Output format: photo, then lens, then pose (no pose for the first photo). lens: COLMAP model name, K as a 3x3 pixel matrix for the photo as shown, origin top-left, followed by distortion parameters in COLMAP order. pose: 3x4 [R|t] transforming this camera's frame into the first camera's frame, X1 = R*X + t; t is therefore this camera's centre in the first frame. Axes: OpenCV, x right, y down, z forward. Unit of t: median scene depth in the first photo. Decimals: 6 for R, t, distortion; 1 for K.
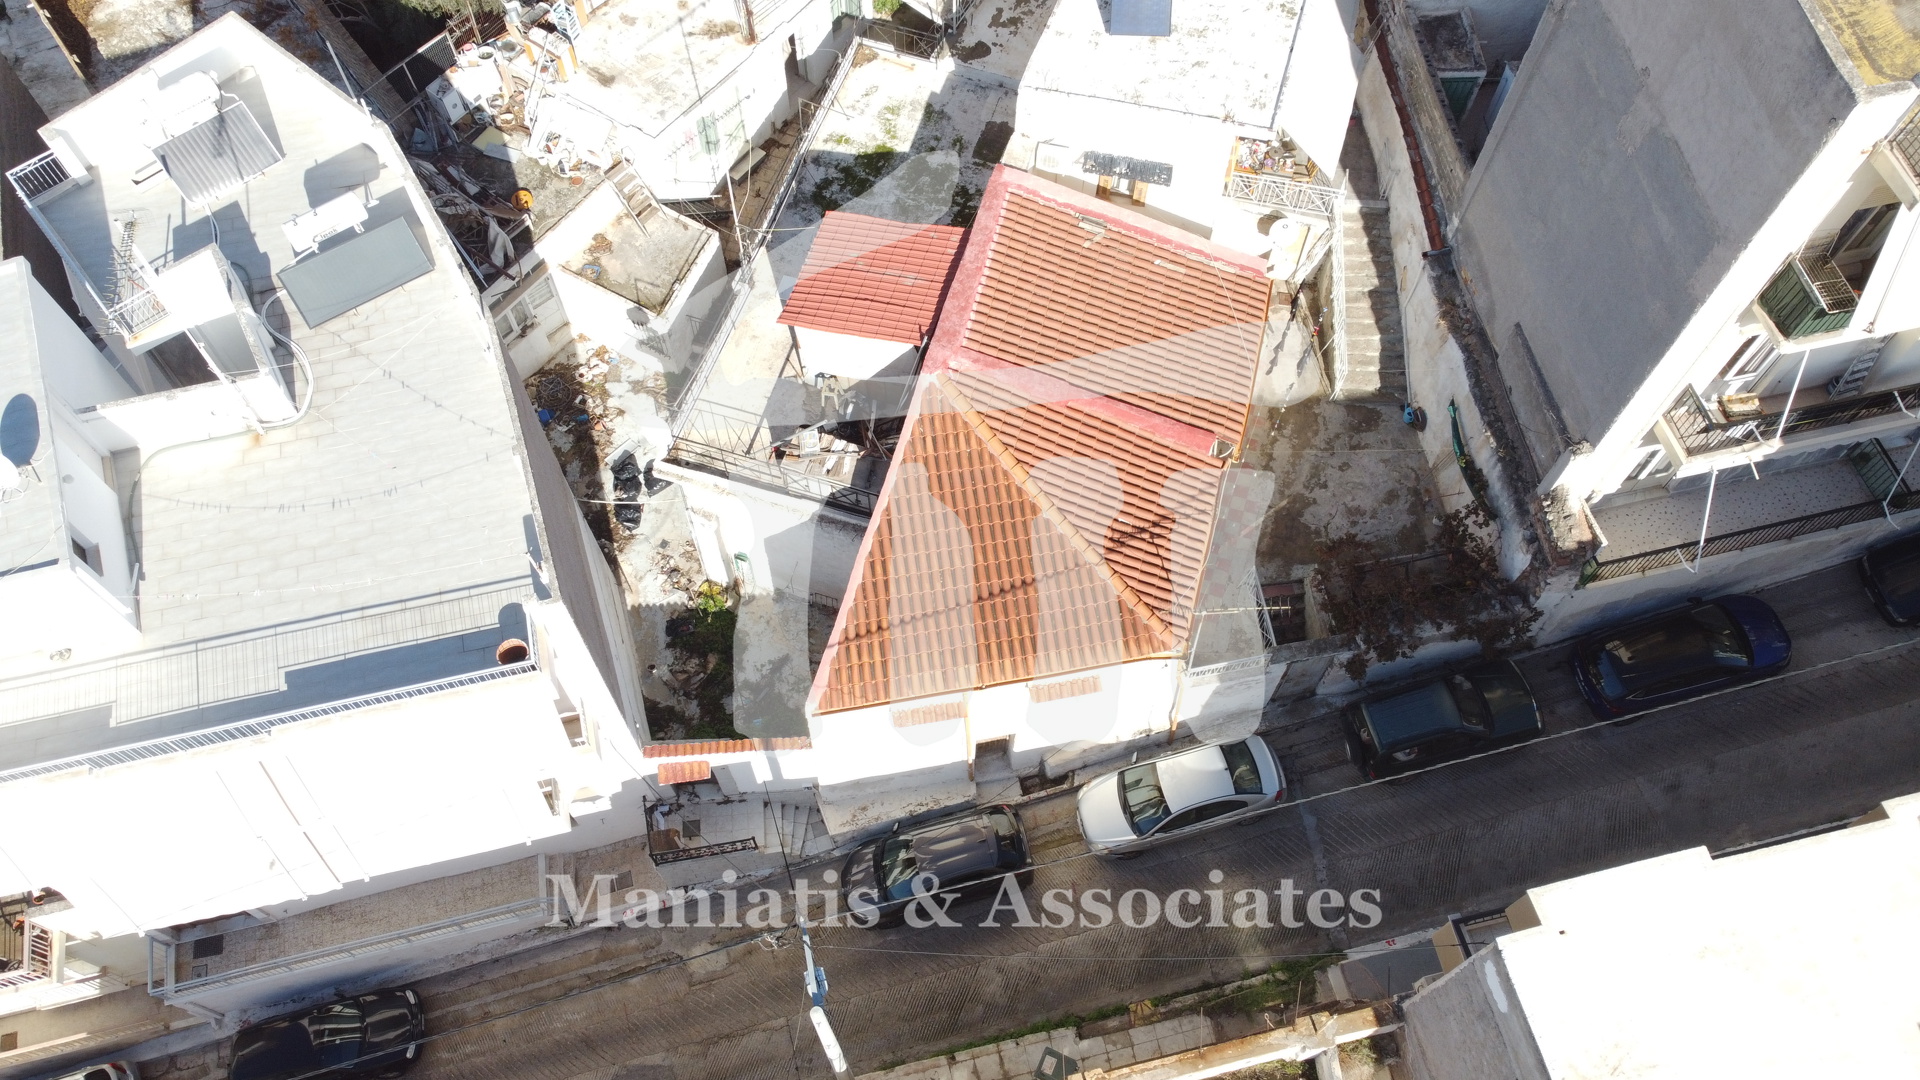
lens RADIAL K [[1430.8, 0, 966.3], [0, 1430.8, 540.9], [0, 0, 1]] dist [0.009229, -0.011476]
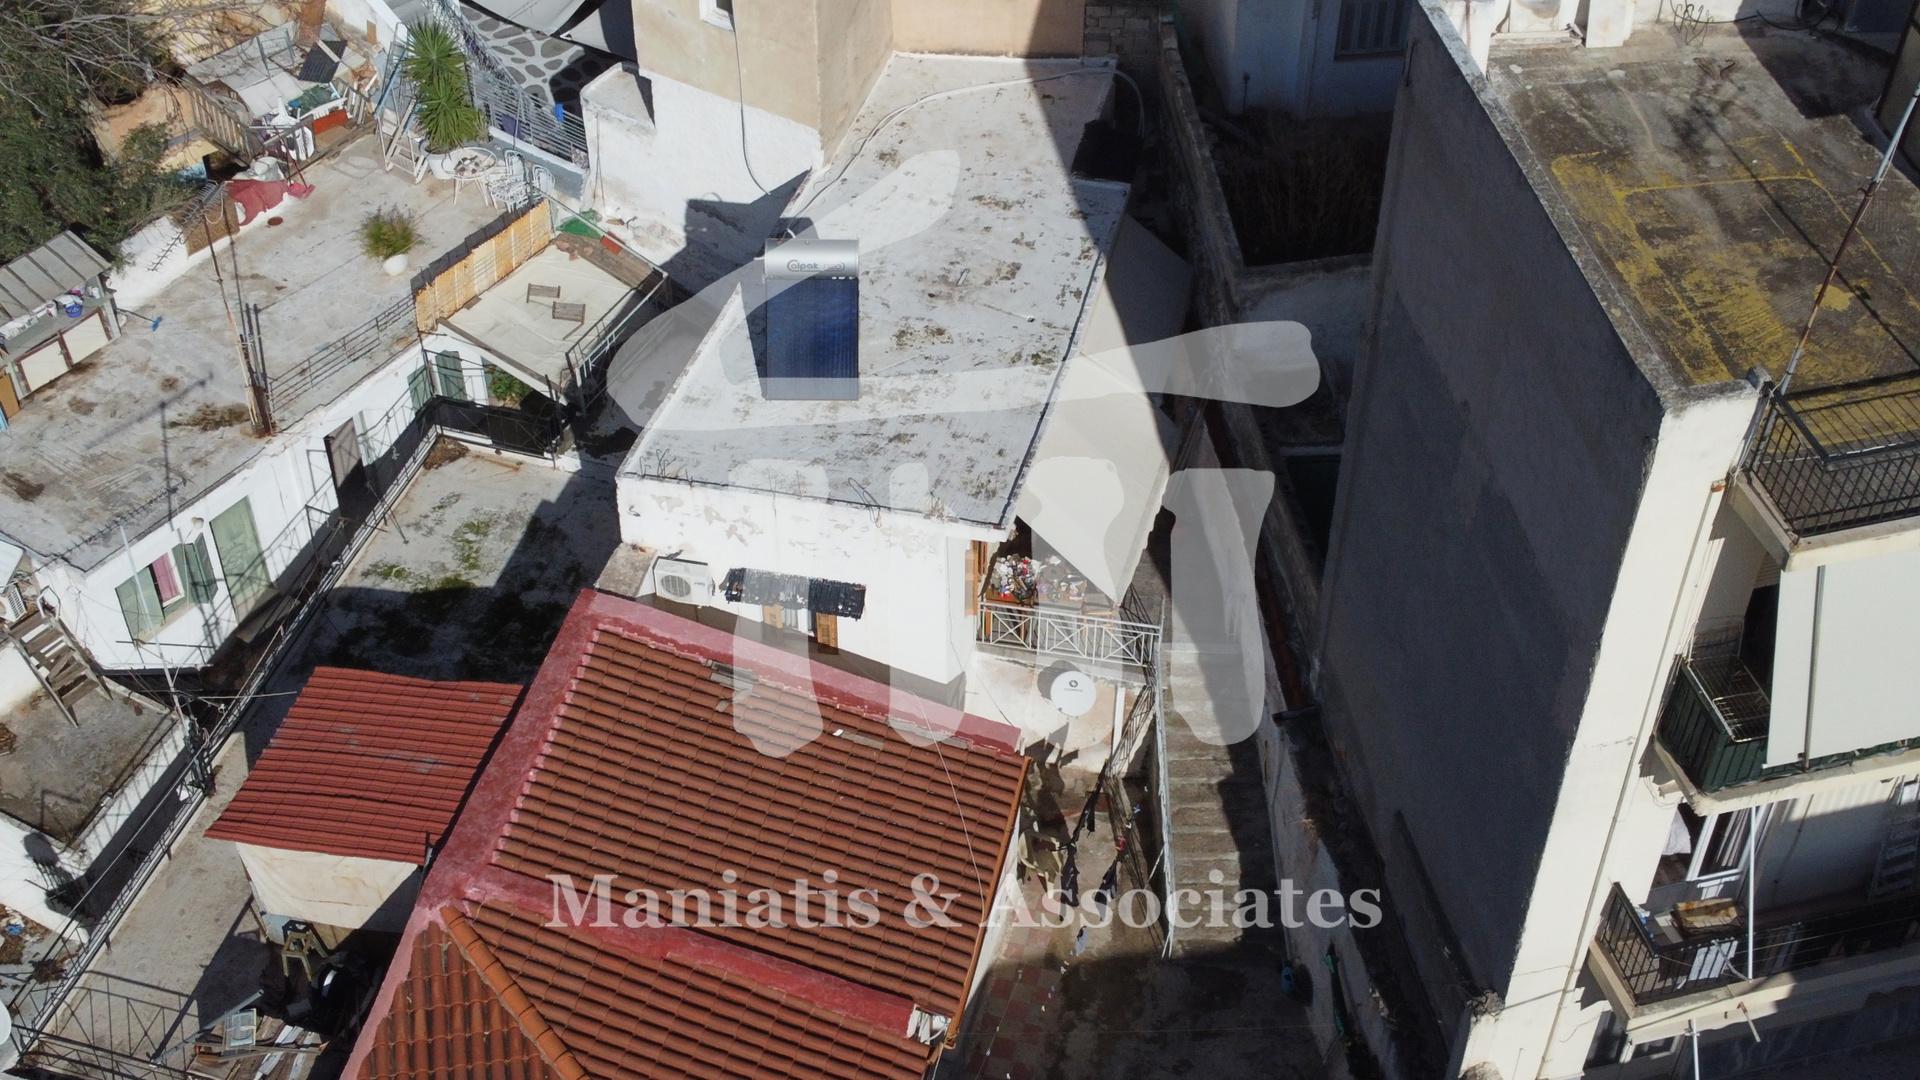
lens RADIAL K [[2348.7, 0, 968.5], [0, 2348.7, 551.8], [0, 0, 1]] dist [0.003021, 0.000000]
pose [[0.999722, -0.020343, 0.011948, 0.182368], [0.023079, 0.948316, -0.316488, 0.057740], [-0.004892, 0.316675, 0.948521, -0.002393]]
